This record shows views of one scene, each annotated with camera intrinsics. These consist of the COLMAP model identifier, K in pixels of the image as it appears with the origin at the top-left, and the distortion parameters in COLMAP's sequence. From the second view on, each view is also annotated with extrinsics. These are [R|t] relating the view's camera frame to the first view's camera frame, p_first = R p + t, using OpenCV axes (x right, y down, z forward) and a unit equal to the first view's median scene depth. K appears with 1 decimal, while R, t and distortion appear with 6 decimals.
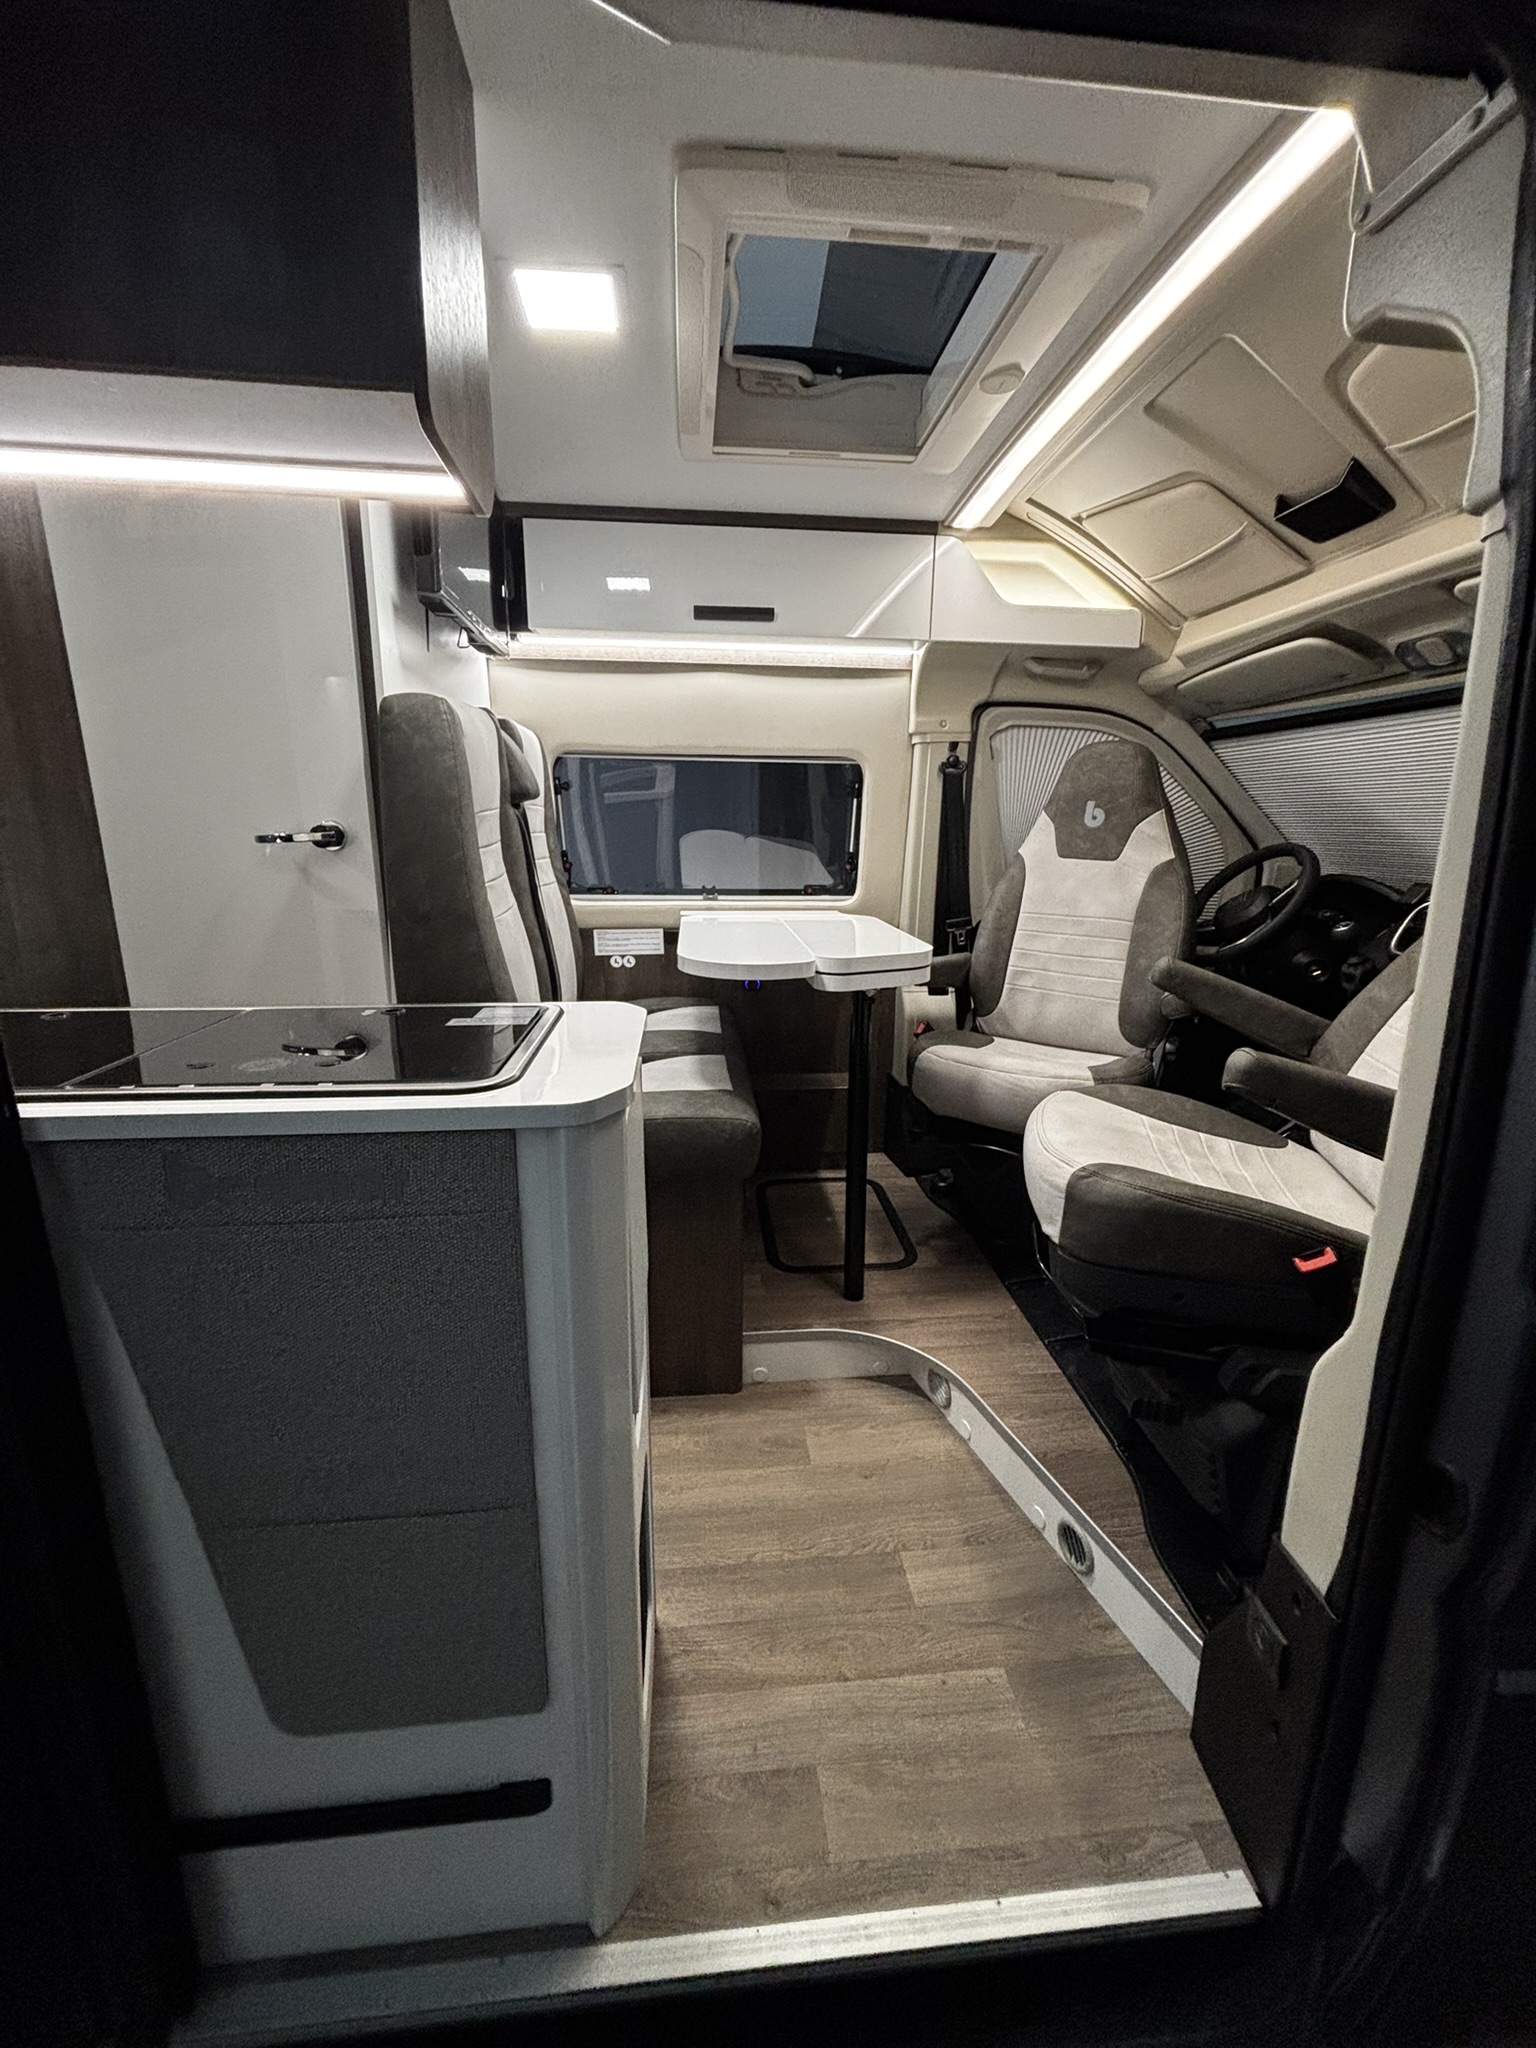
lens RADIAL K [[824.0, 0, 778.1], [0, 824.0, 1022.0], [0, 0, 1]] dist [-0.000840, 0.000303]
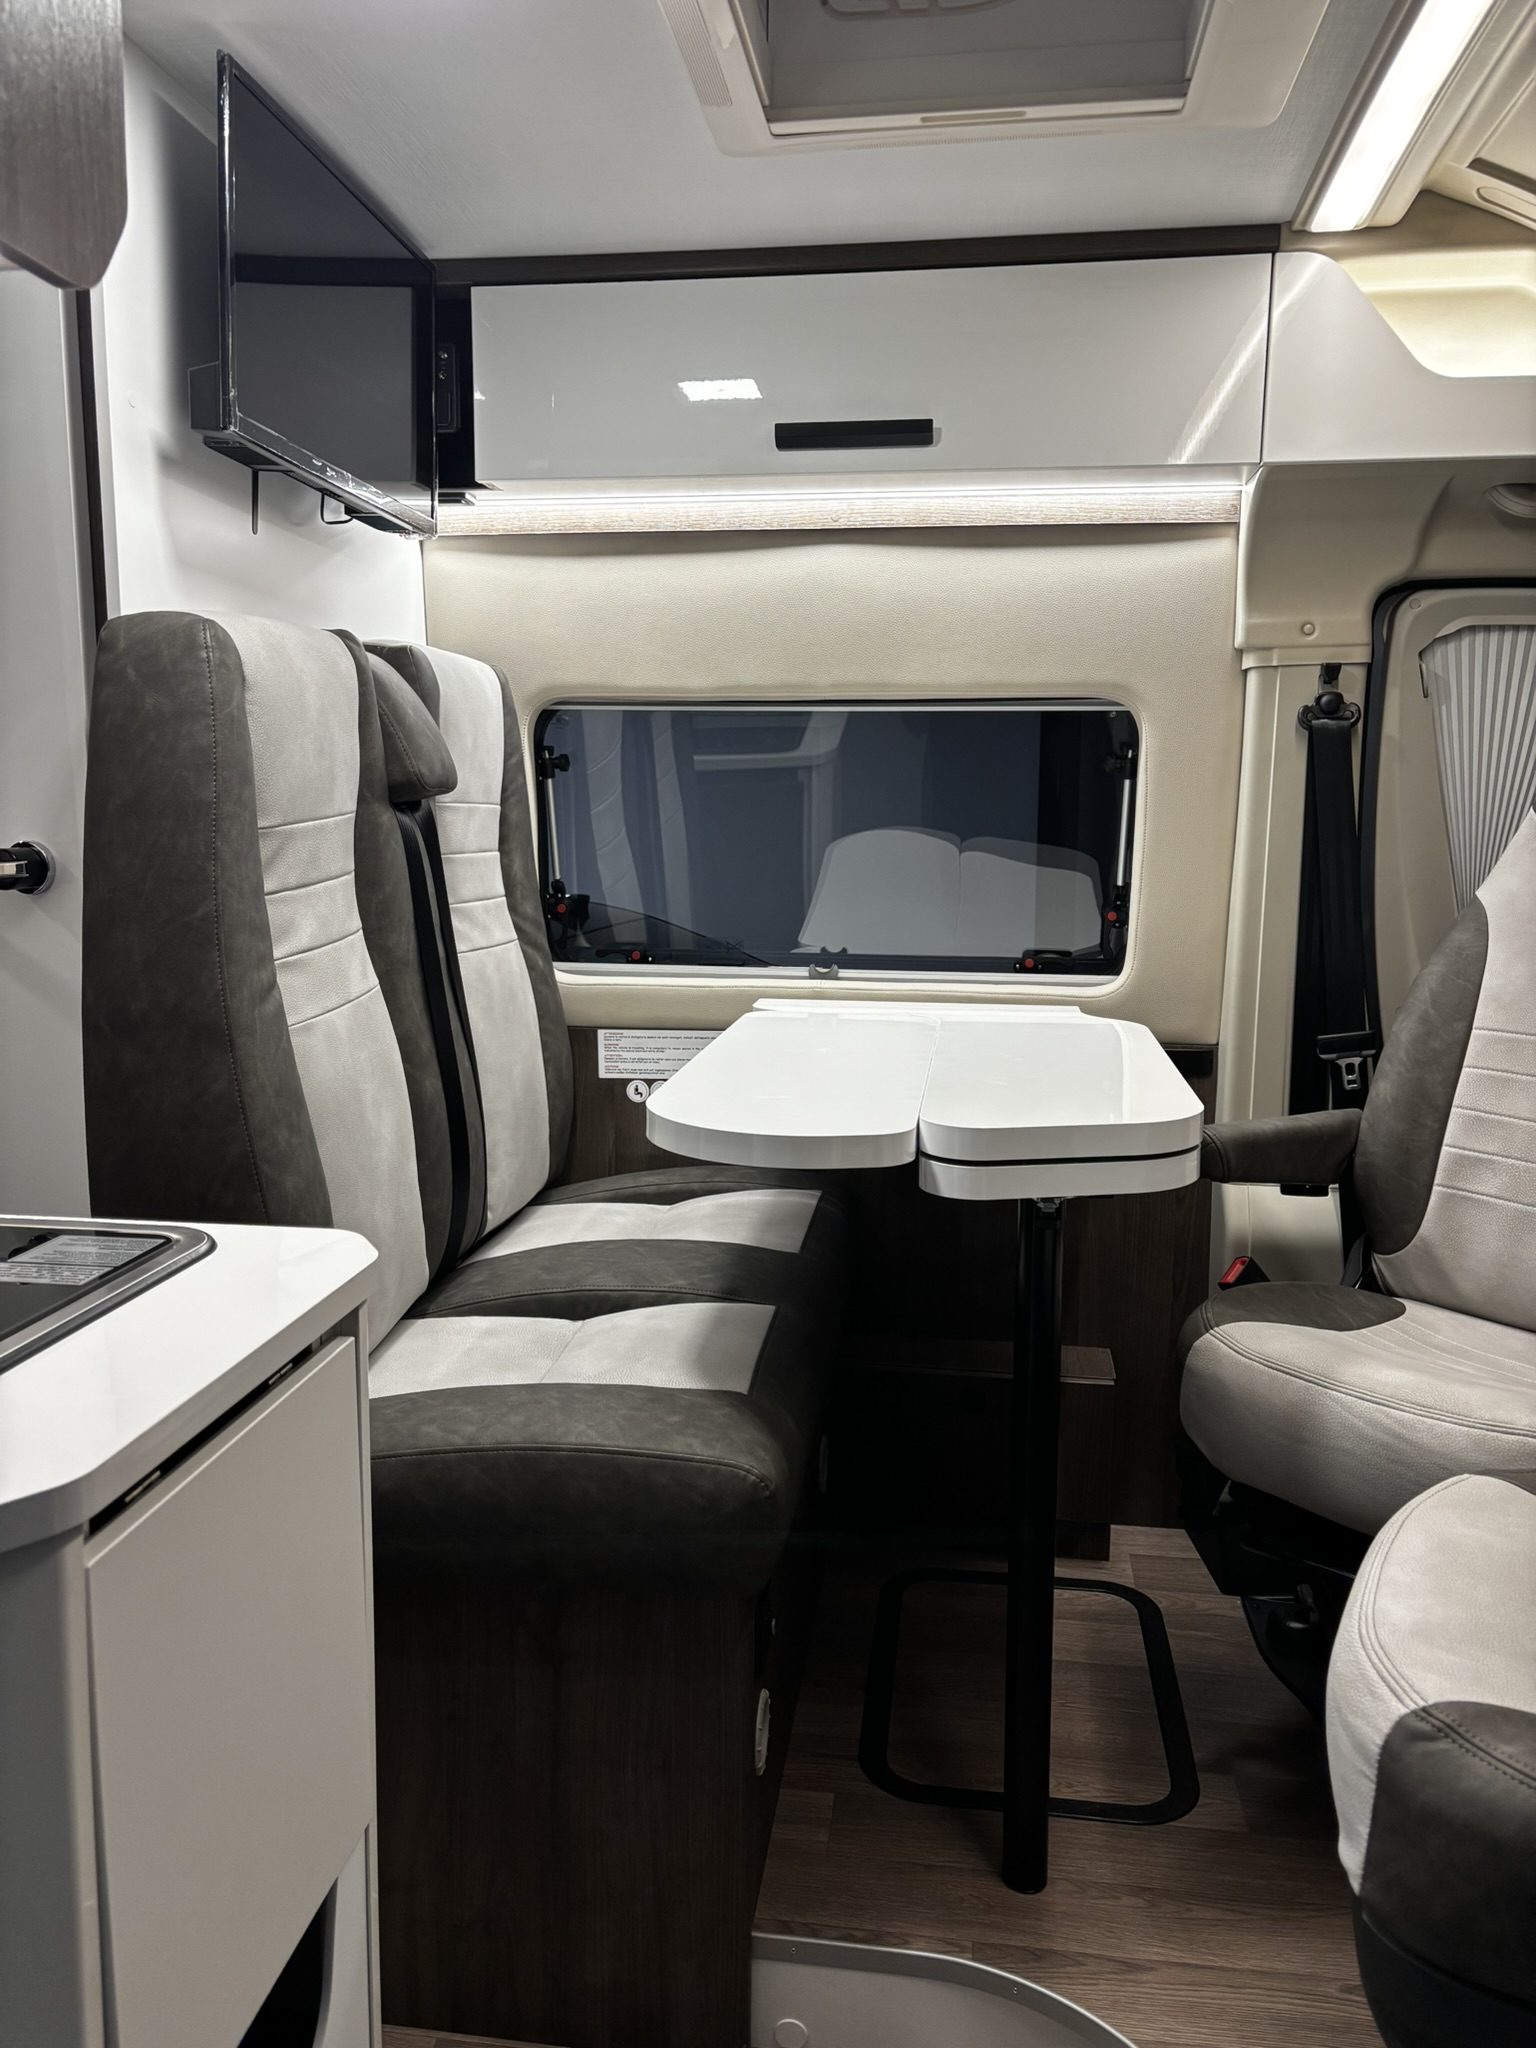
lens RADIAL K [[1558.2, 0, 762.0], [0, 1558.2, 1006.9], [0, 0, 1]] dist [0.057051, -0.048440]
pose [[0.970753, 0.031582, -0.237994, 0.132089], [-0.057167, 0.993204, -0.101381, -0.038434], [0.233175, 0.112021, 0.965961, 0.081320]]
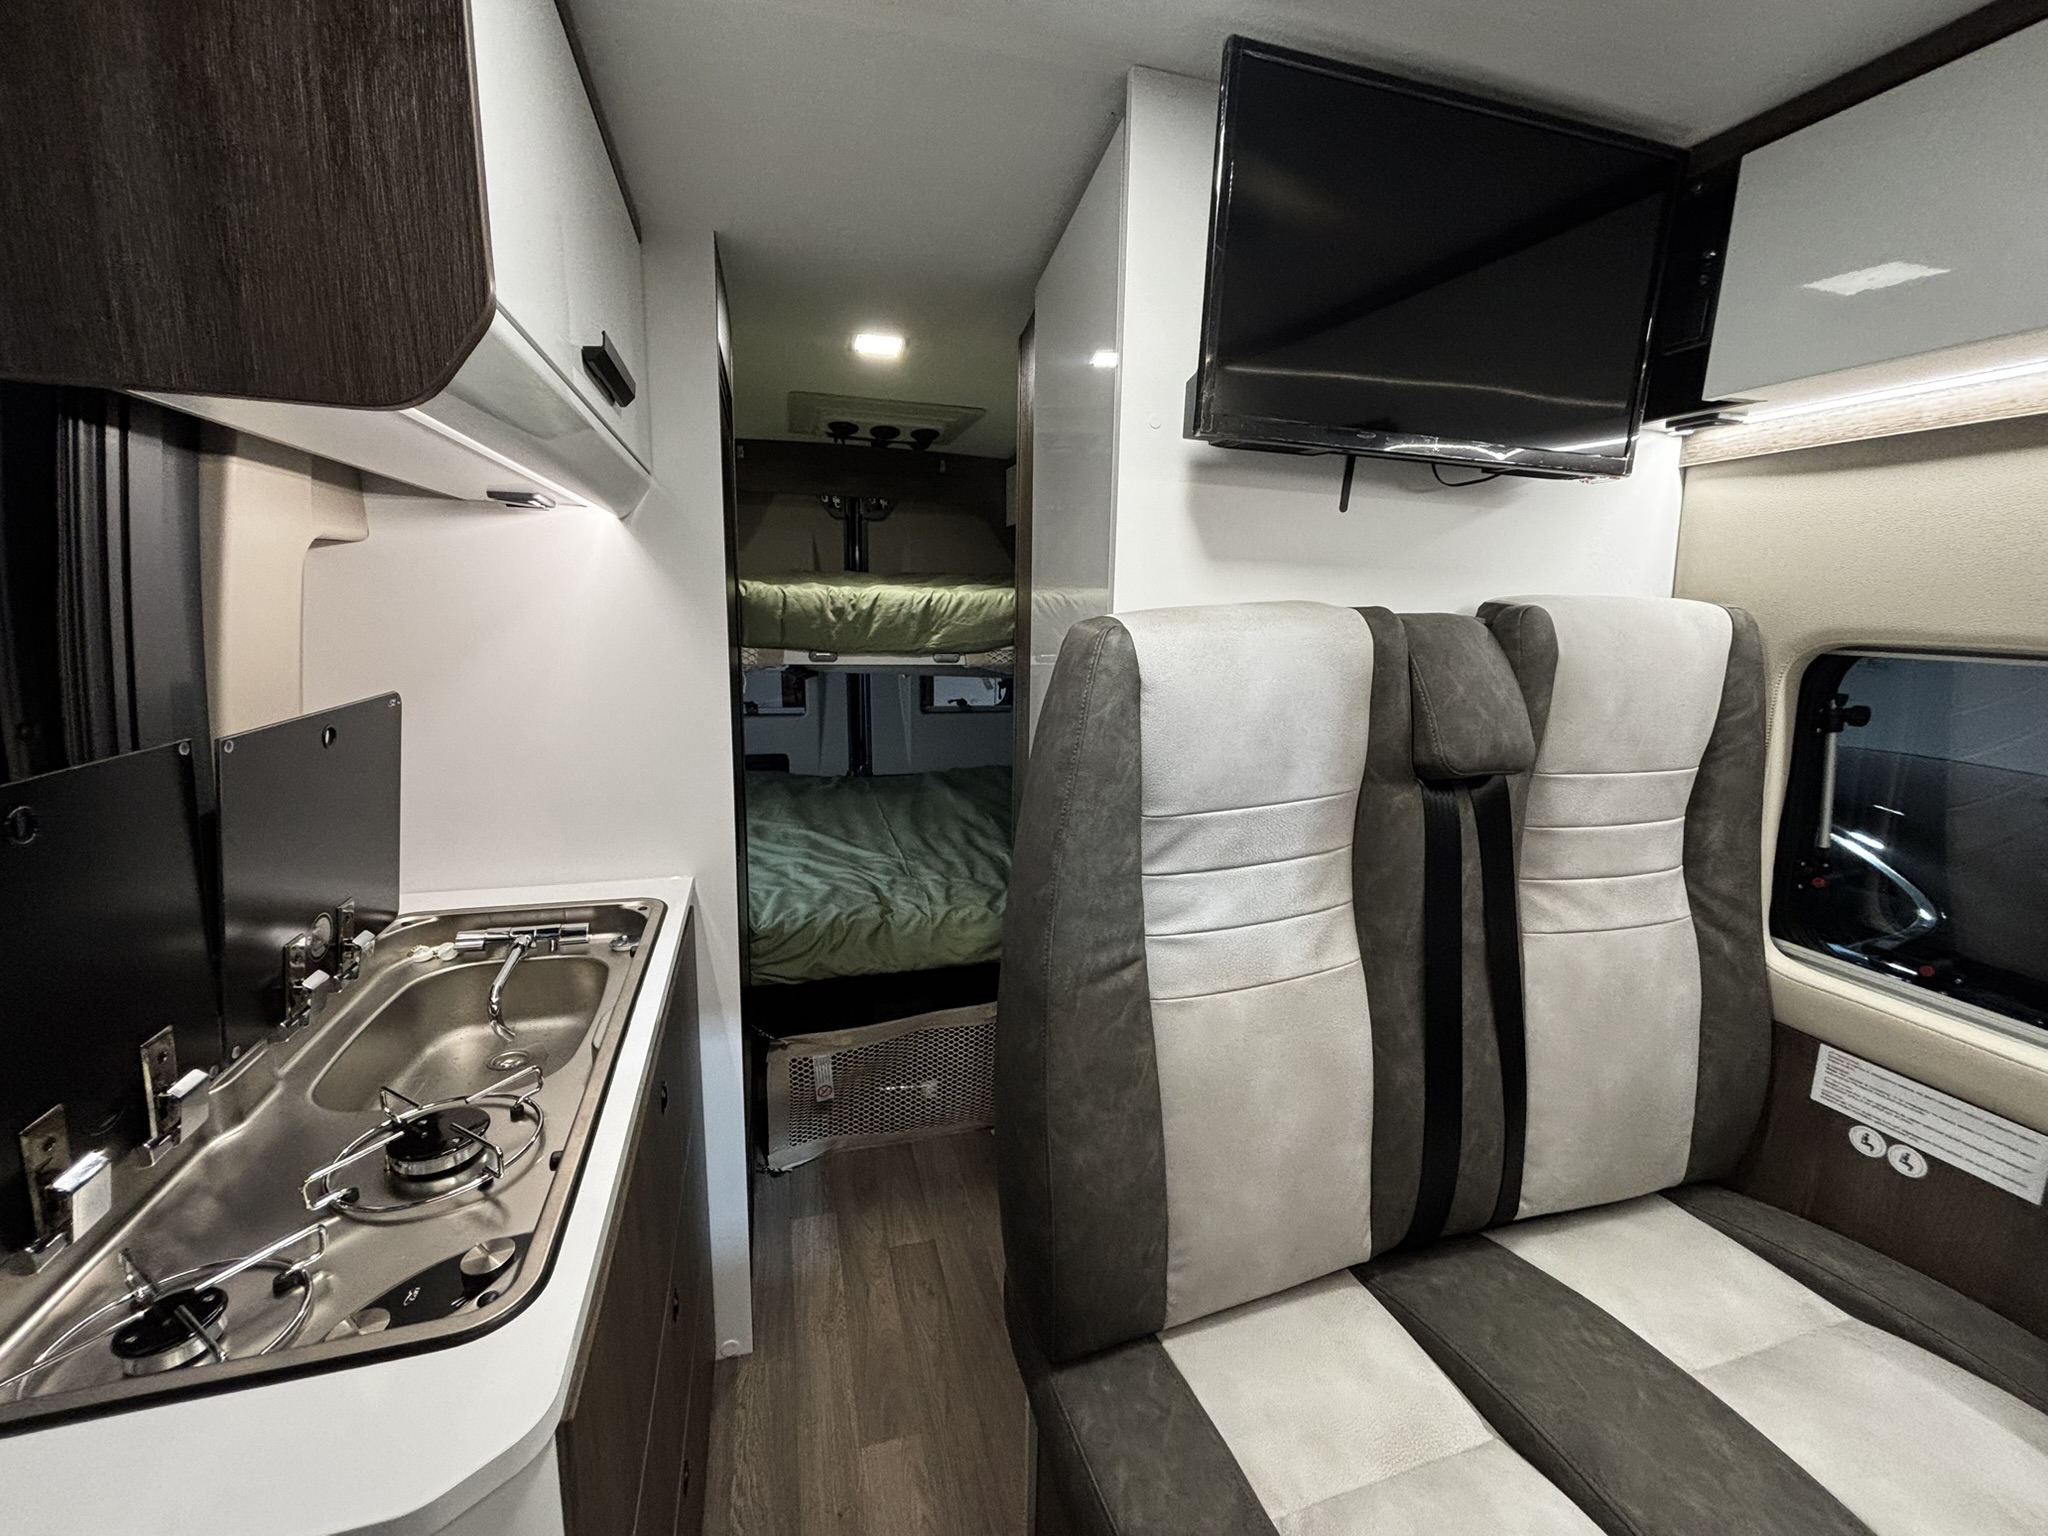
lens RADIAL K [[806.1, 0, 1016.7], [0, 806.1, 758.9], [0, 0, 1]] dist [0.017139, -0.009368]
pose [[0.182554, 0.185748, -0.965490, 0.094915], [-0.249383, 0.958626, 0.137274, -0.245295], [0.951043, 0.215716, 0.221324, 0.561686]]
